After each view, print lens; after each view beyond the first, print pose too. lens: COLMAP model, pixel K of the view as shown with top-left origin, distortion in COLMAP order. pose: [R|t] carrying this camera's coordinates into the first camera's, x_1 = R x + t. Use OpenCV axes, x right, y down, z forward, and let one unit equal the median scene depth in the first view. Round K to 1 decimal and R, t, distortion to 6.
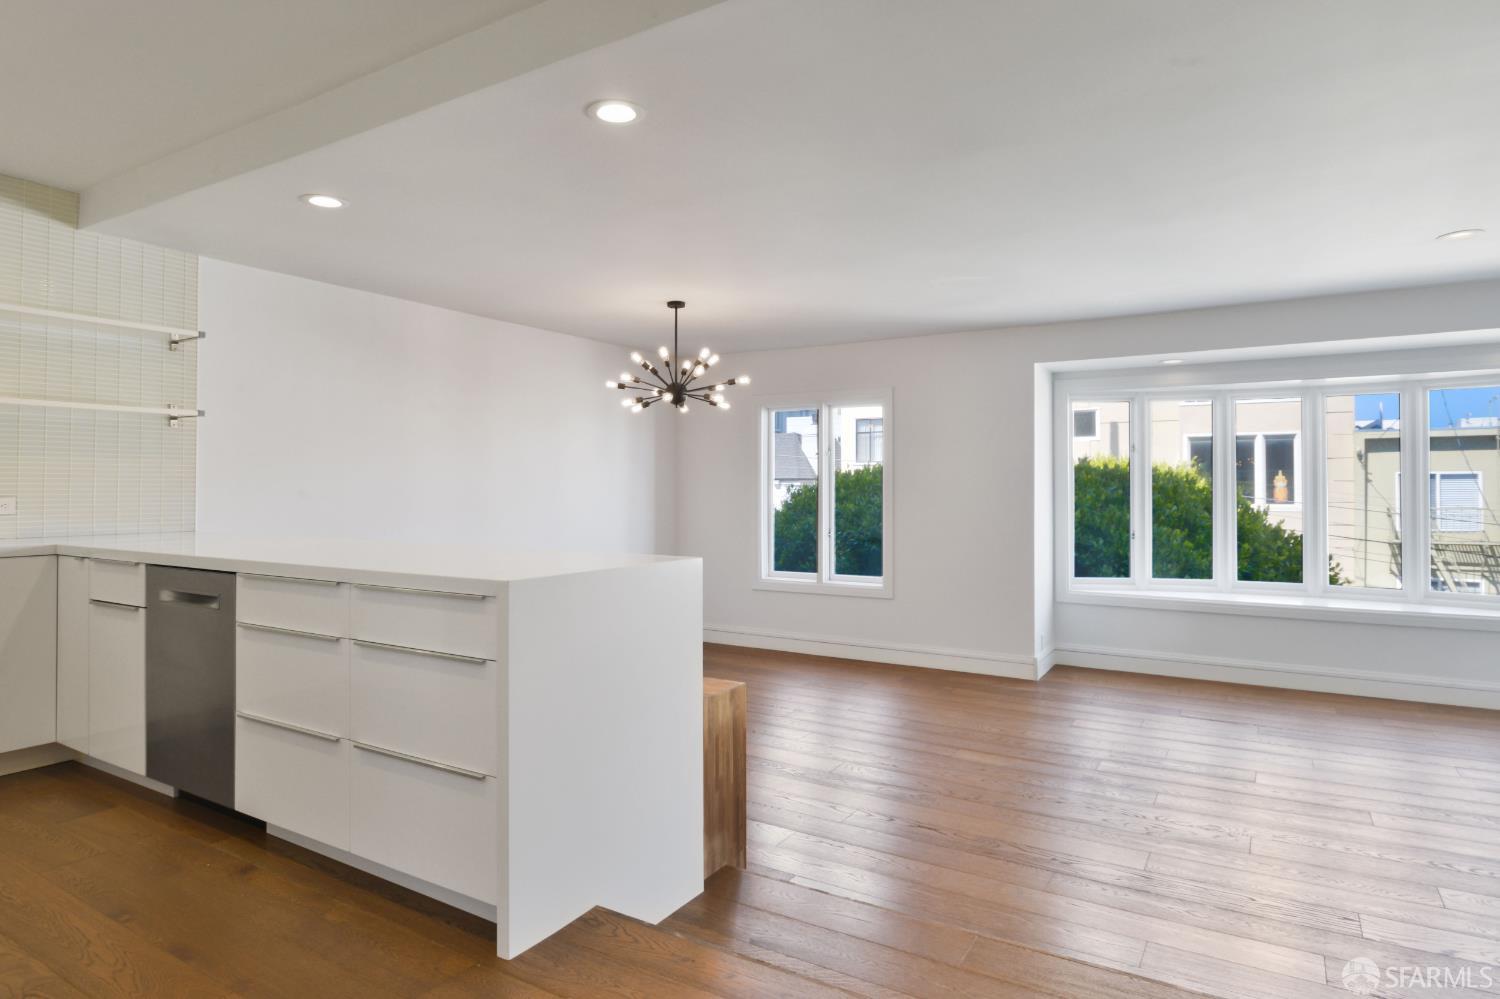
lens RADIAL K [[856.9, 0, 744.7], [0, 856.9, 478.5], [0, 0, 1]] dist [-0.011179, -0.001430]
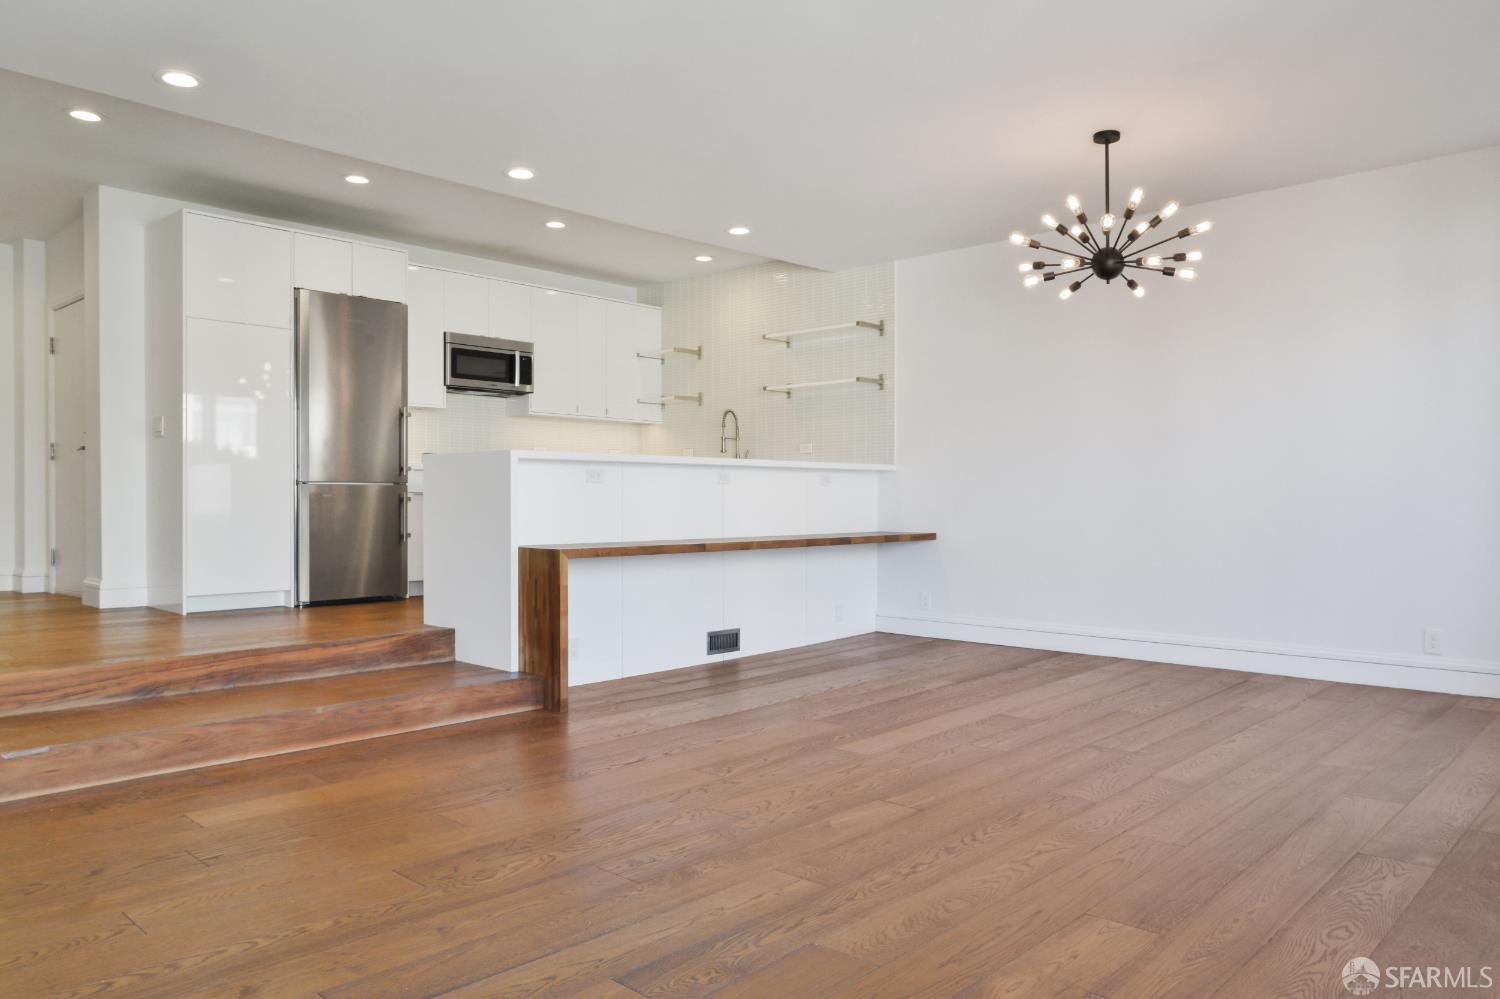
lens RADIAL K [[1032.2, 0, 757.7], [0, 1032.2, 513.5], [0, 0, 1]] dist [-0.006711, 0.000280]
pose [[-0.193463, 0.015083, -0.980992, 0.972708], [0.011259, 0.999850, 0.013153, 0.110037], [0.981043, -0.008500, -0.193604, 1.054726]]
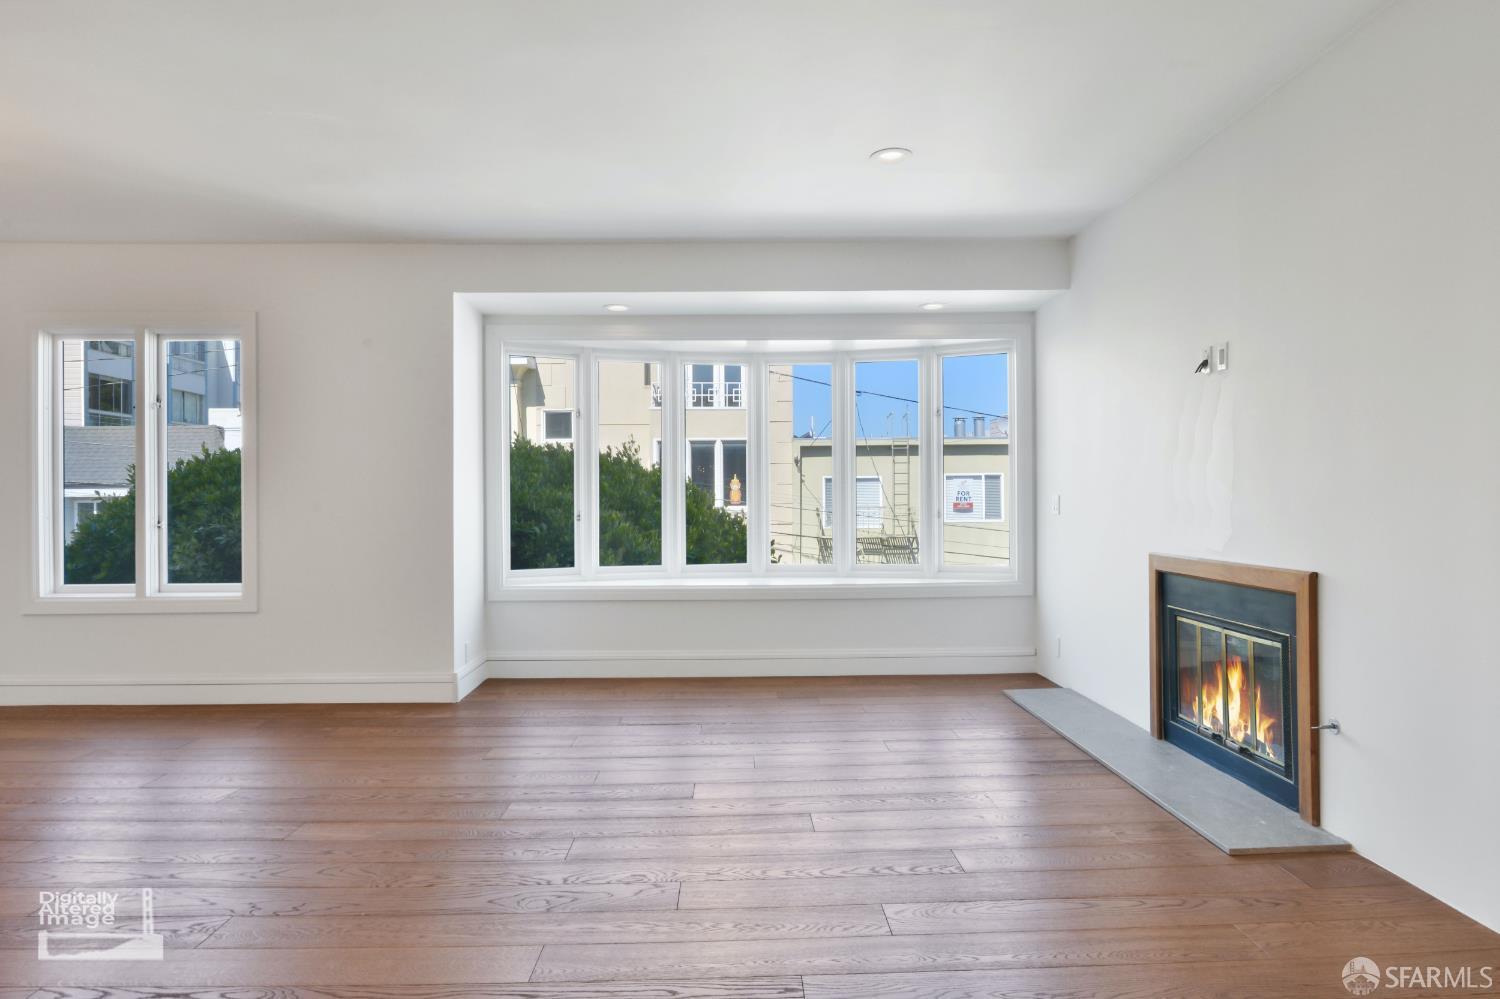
lens RADIAL K [[896.3, 0, 751.1], [0, 896.3, 495.4], [0, 0, 1]] dist [-0.007560, -0.000970]
pose [[0.838842, -0.002216, 0.544370, 0.169758], [0.000381, 0.999994, 0.003484, 0.062297], [-0.544374, -0.002716, 0.838838, 0.239532]]
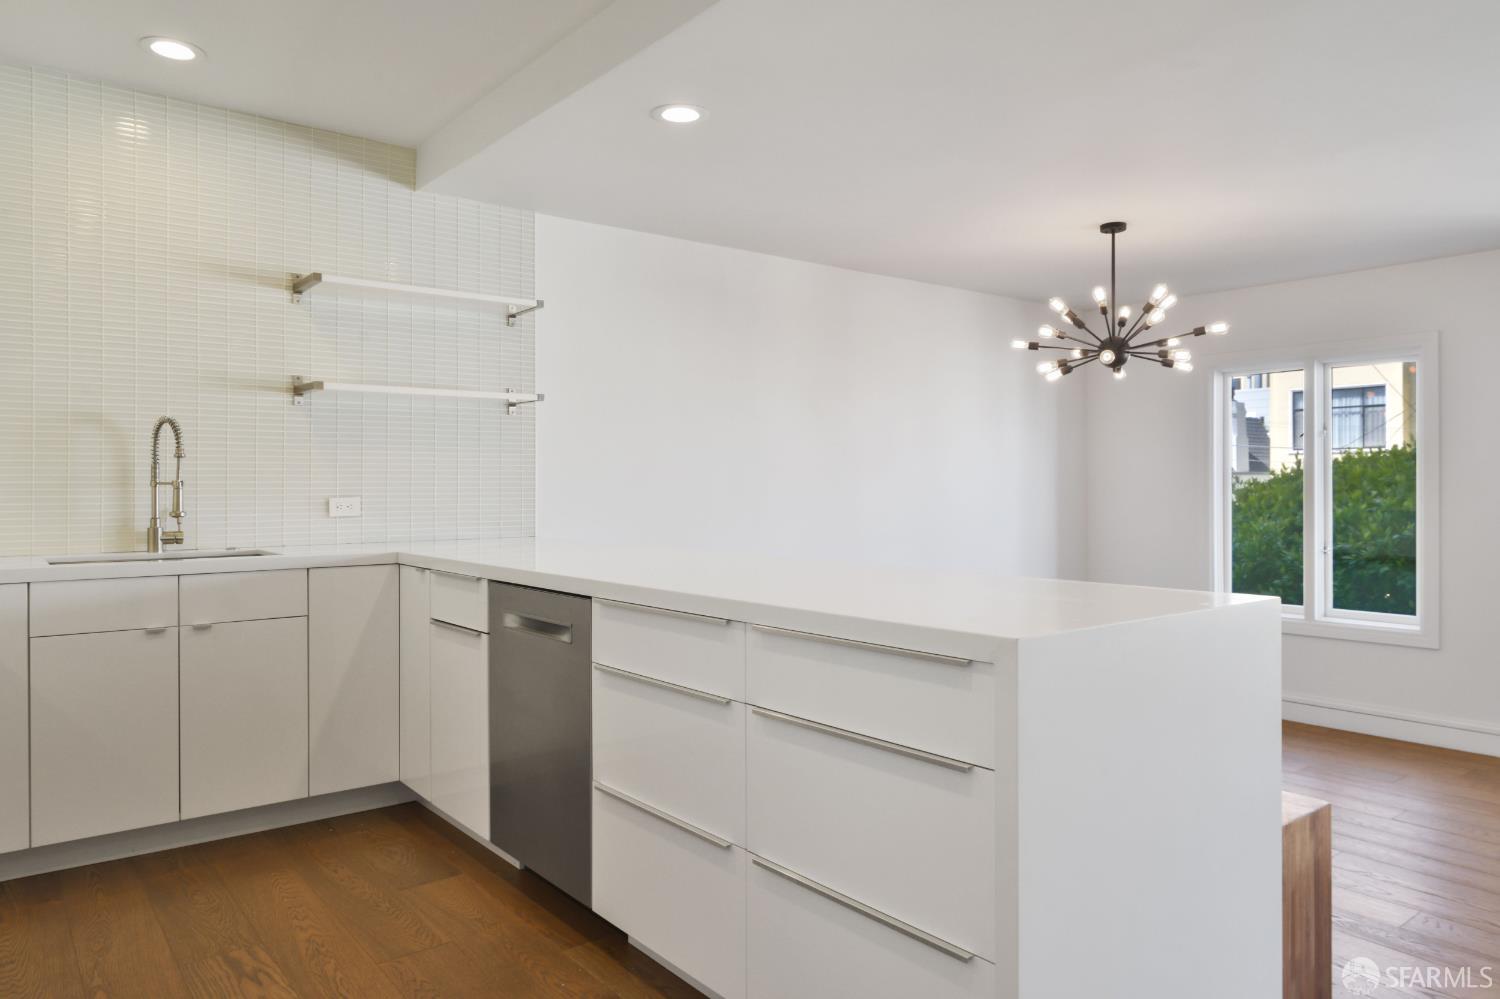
lens RADIAL K [[999.9, 0, 744.6], [0, 999.9, 487.9], [0, 0, 1]] dist [-0.003172, -0.001590]
pose [[0.937612, -0.002498, -0.347675, -0.094751], [0.007114, 0.999903, 0.012002, 0.002383], [0.347611, -0.013726, 0.937538, 0.128324]]
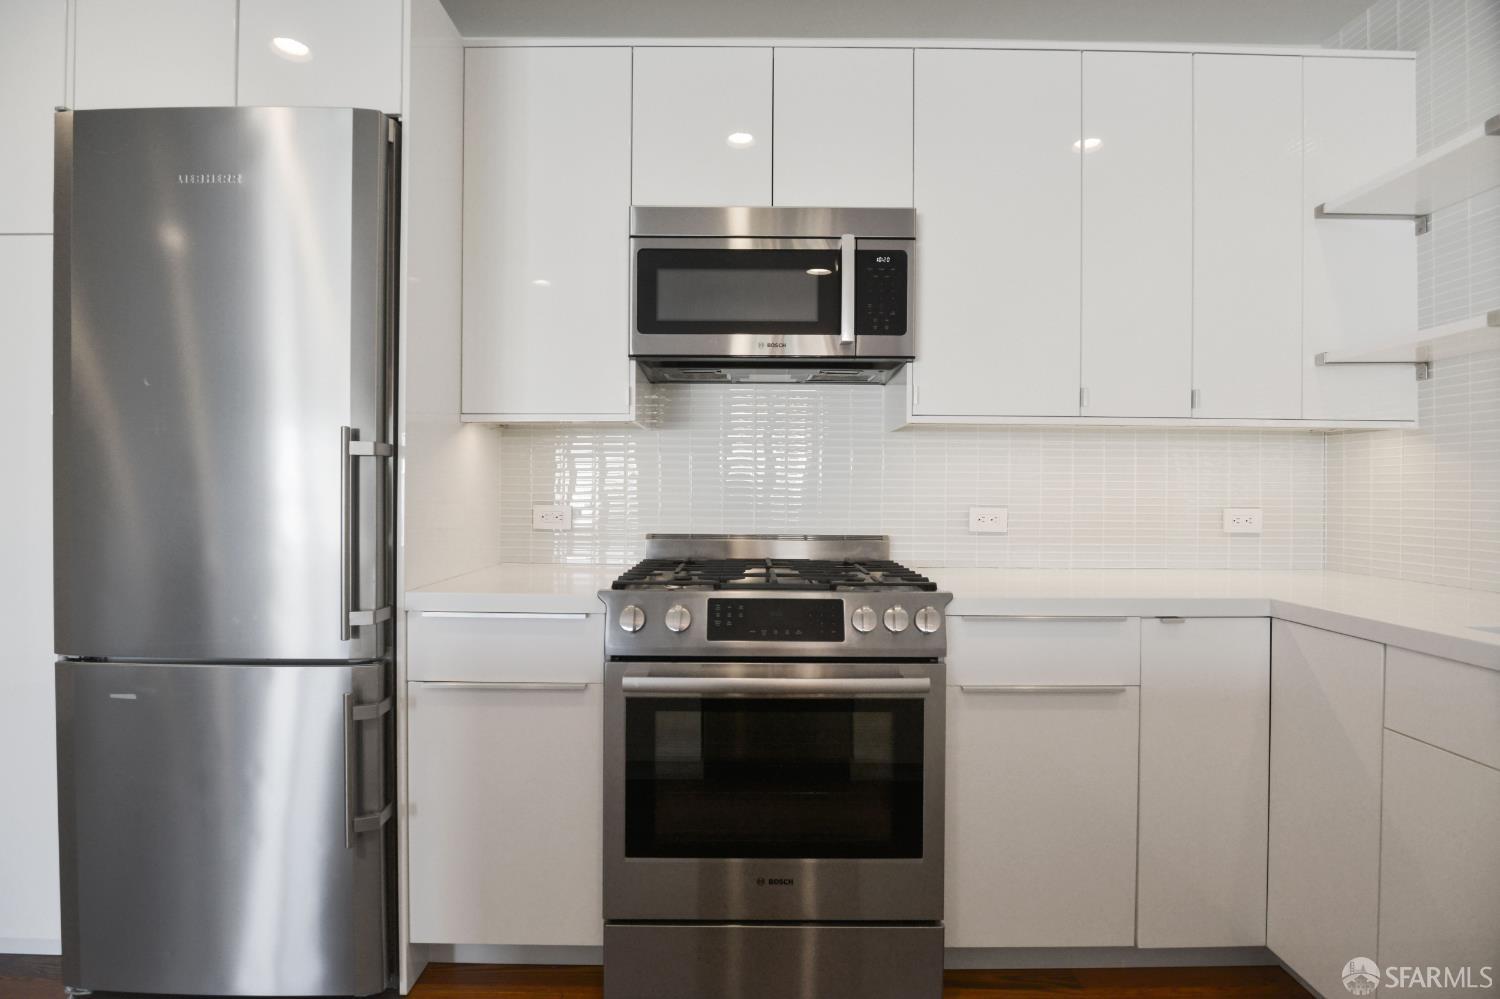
lens RADIAL K [[745.7, 0, 763.4], [0, 745.7, 495.0], [0, 0, 1]] dist [-0.015832, -0.000067]
pose [[-0.848628, -0.002410, -0.528984, -0.347267], [0.000290, 0.999987, -0.005021, 0.006340], [0.528990, -0.004415, -0.848617, 0.665983]]
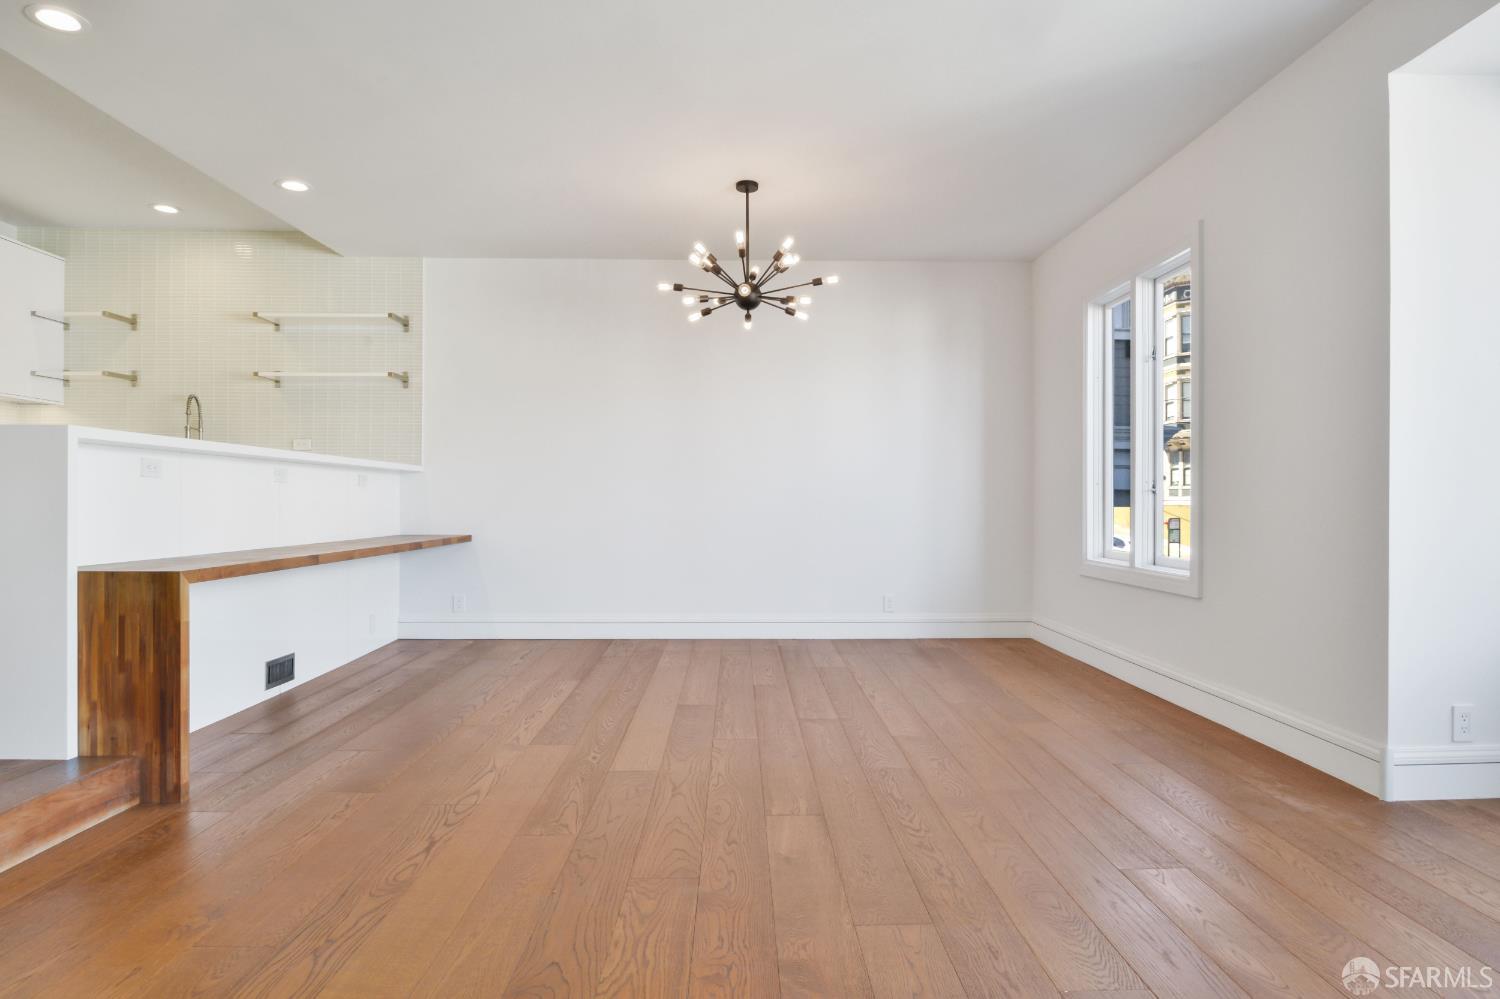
lens RADIAL K [[856.9, 0, 754.2], [0, 856.9, 504.3], [0, 0, 1]] dist [-0.011179, -0.001430]
pose [[0.546795, 0.004575, -0.837254, 0.721087], [0.006405, 0.999933, 0.009647, 0.106974], [0.837242, -0.010638, 0.546729, 0.671853]]
